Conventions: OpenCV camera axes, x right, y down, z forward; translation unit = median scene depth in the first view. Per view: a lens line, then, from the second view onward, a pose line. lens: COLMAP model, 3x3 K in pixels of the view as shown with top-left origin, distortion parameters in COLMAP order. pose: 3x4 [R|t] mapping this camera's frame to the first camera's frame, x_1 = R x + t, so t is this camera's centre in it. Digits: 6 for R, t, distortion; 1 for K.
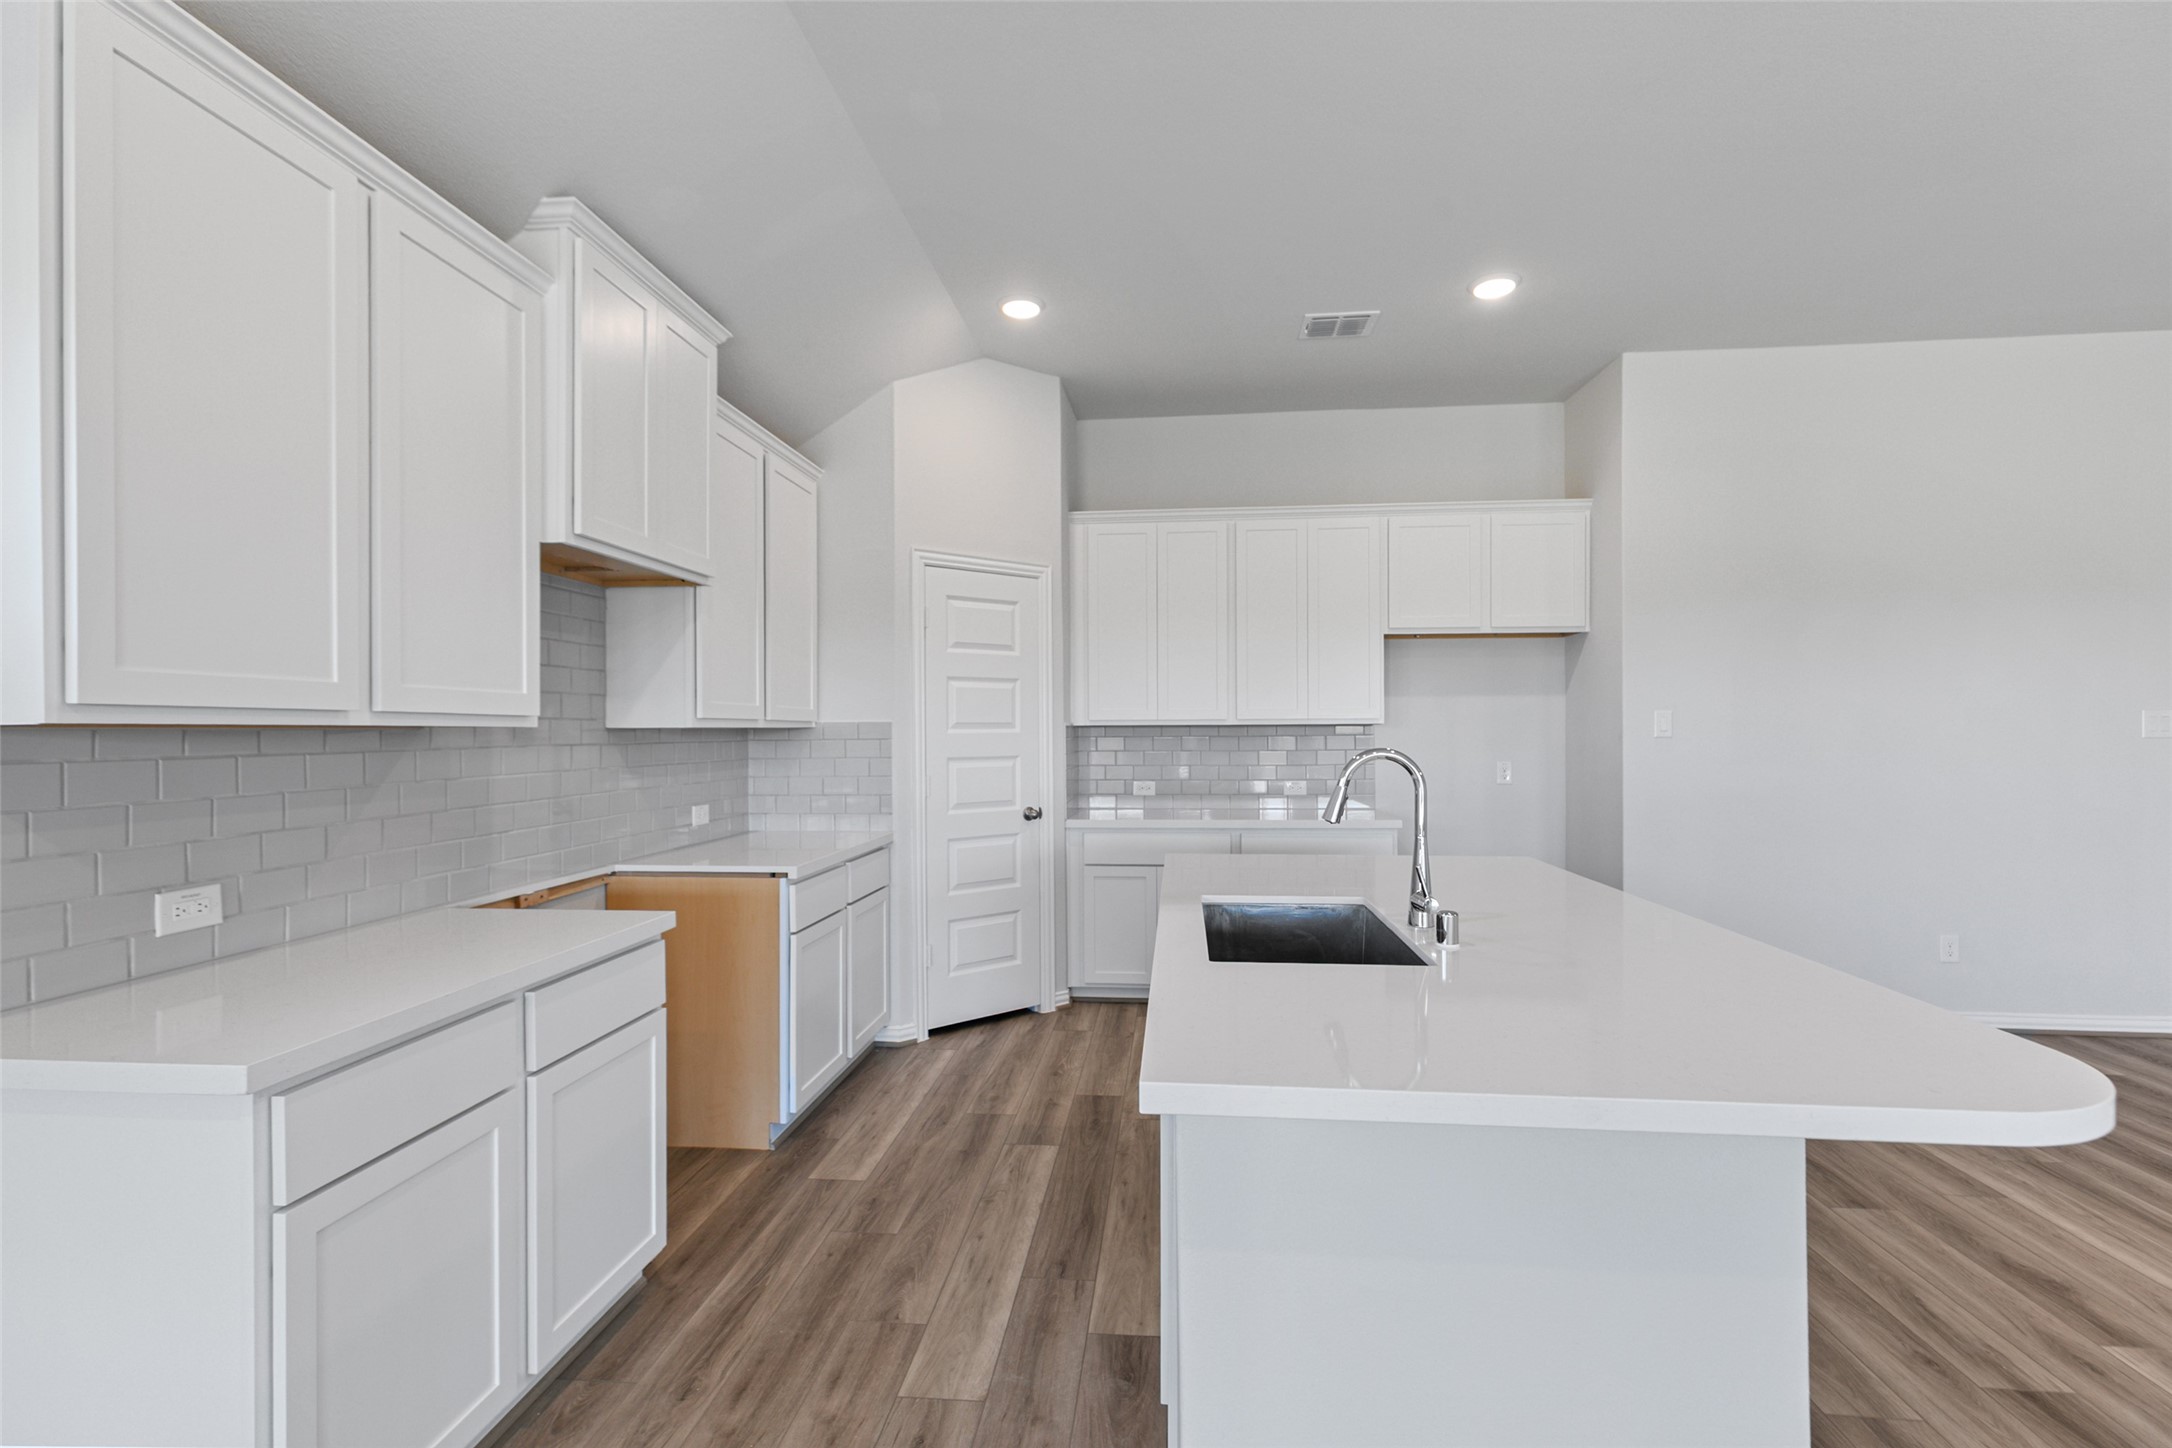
lens RADIAL K [[987.4, 0, 1090.0], [0, 987.4, 726.4], [0, 0, 1]] dist [0.007438, -0.000793]
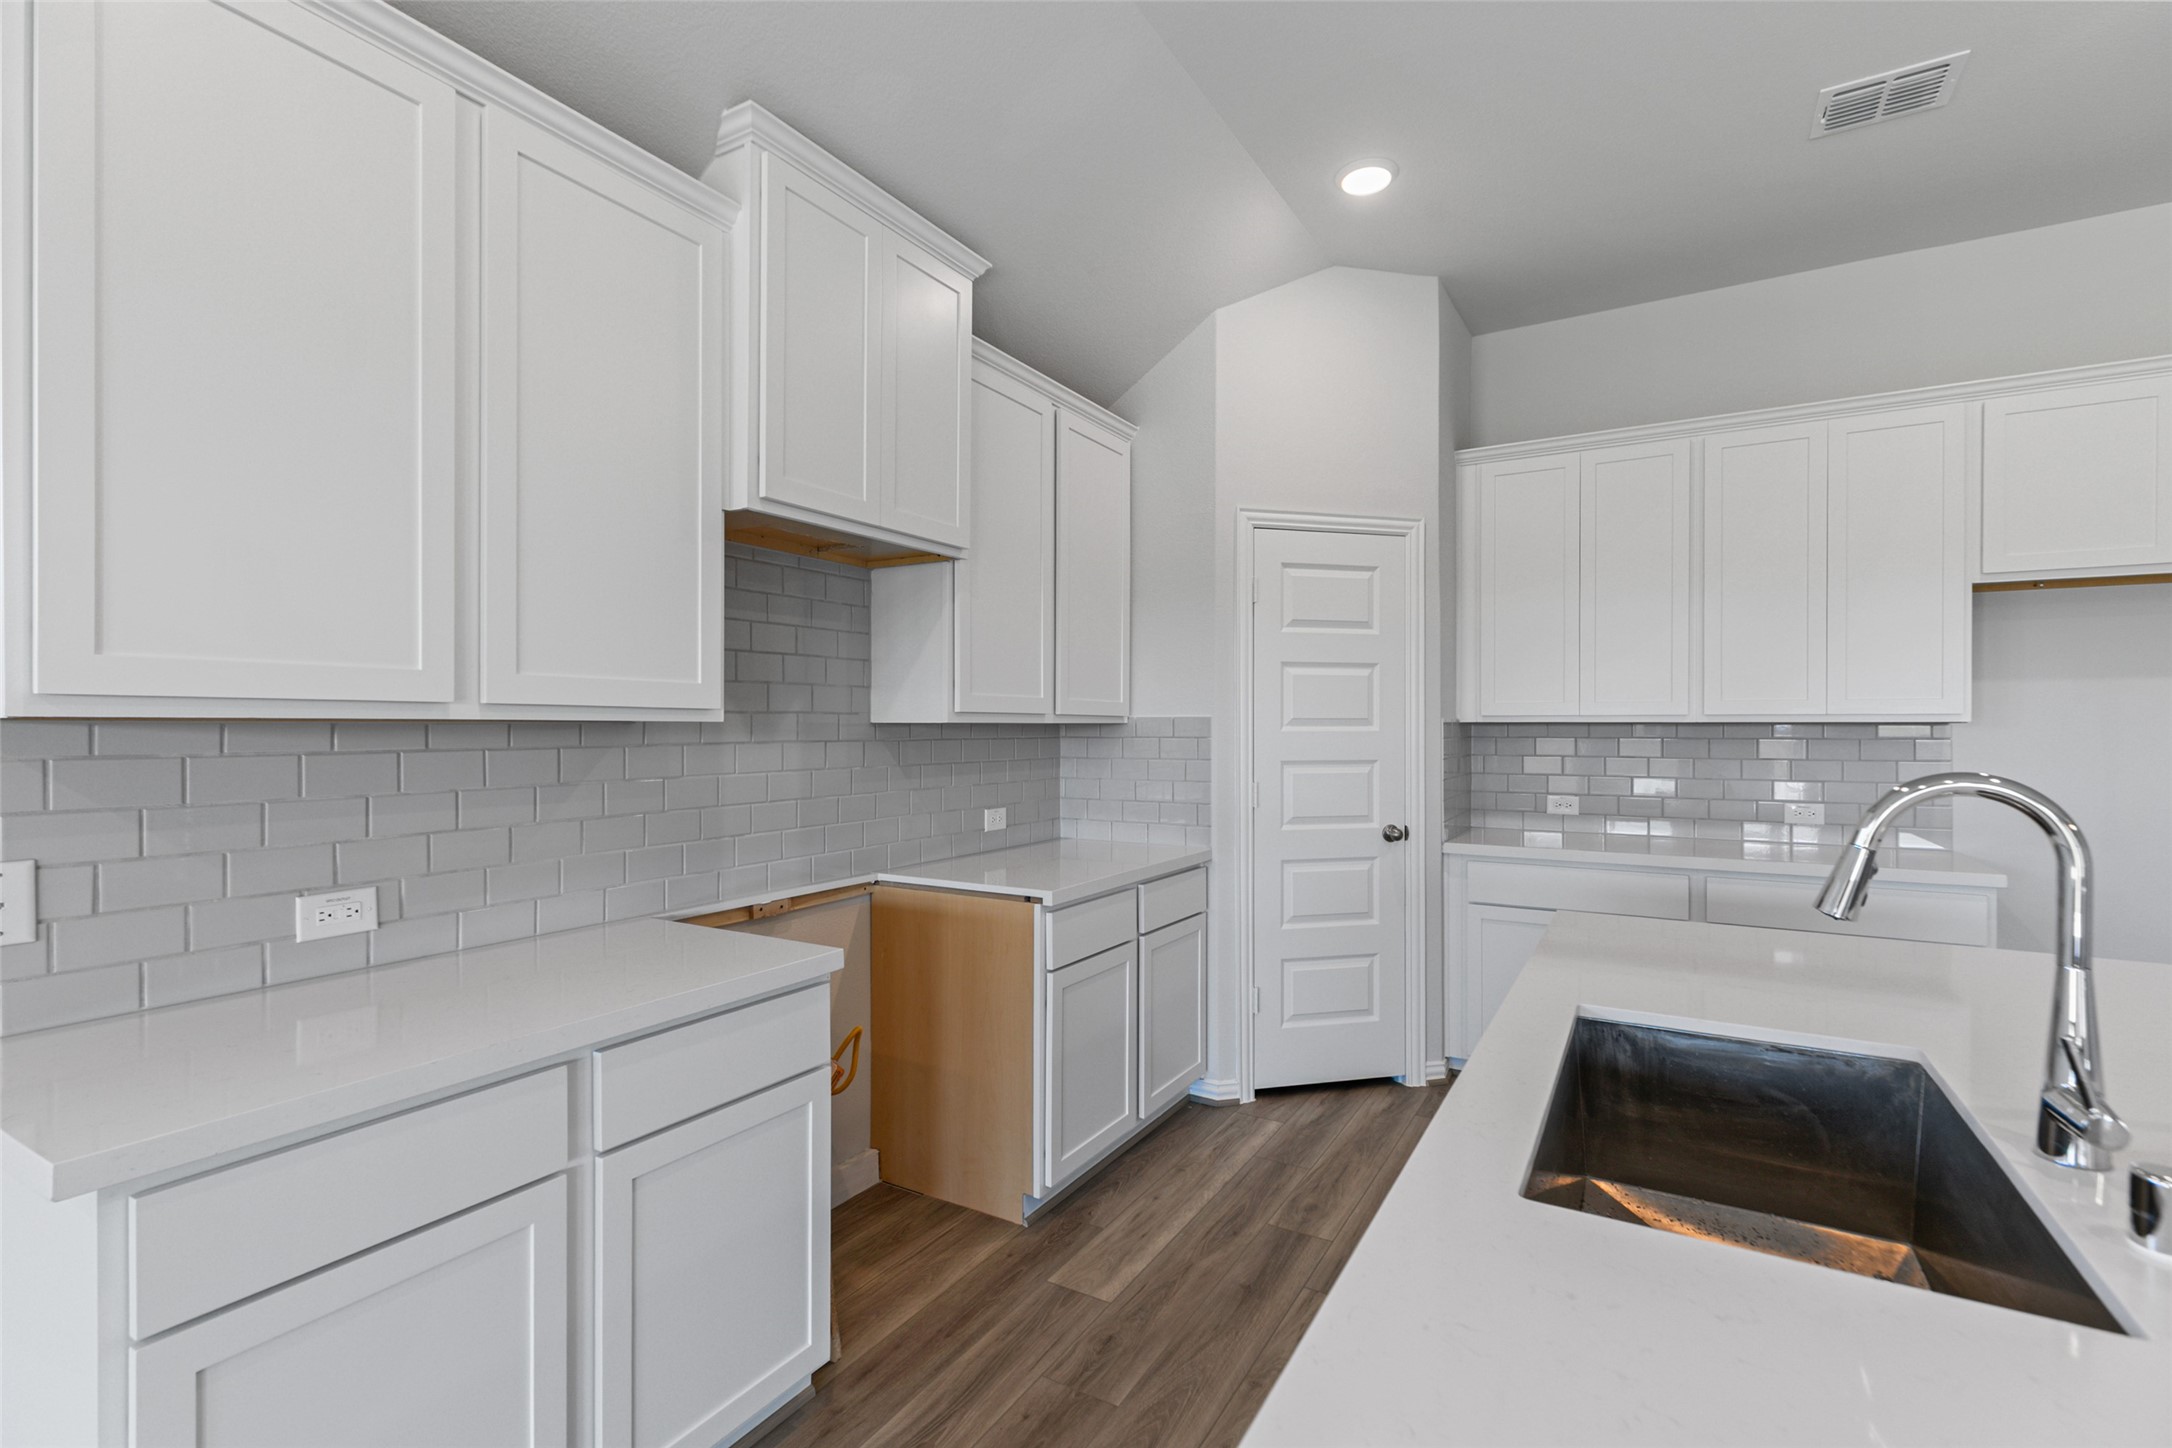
lens RADIAL K [[987.4, 0, 1079.7], [0, 987.4, 726.1], [0, 0, 1]] dist [0.007438, -0.000793]
pose [[0.903822, 0.005955, -0.427867, 0.077018], [-0.004138, 0.999978, 0.005176, -0.001181], [0.427889, -0.002908, 0.903827, 0.260469]]
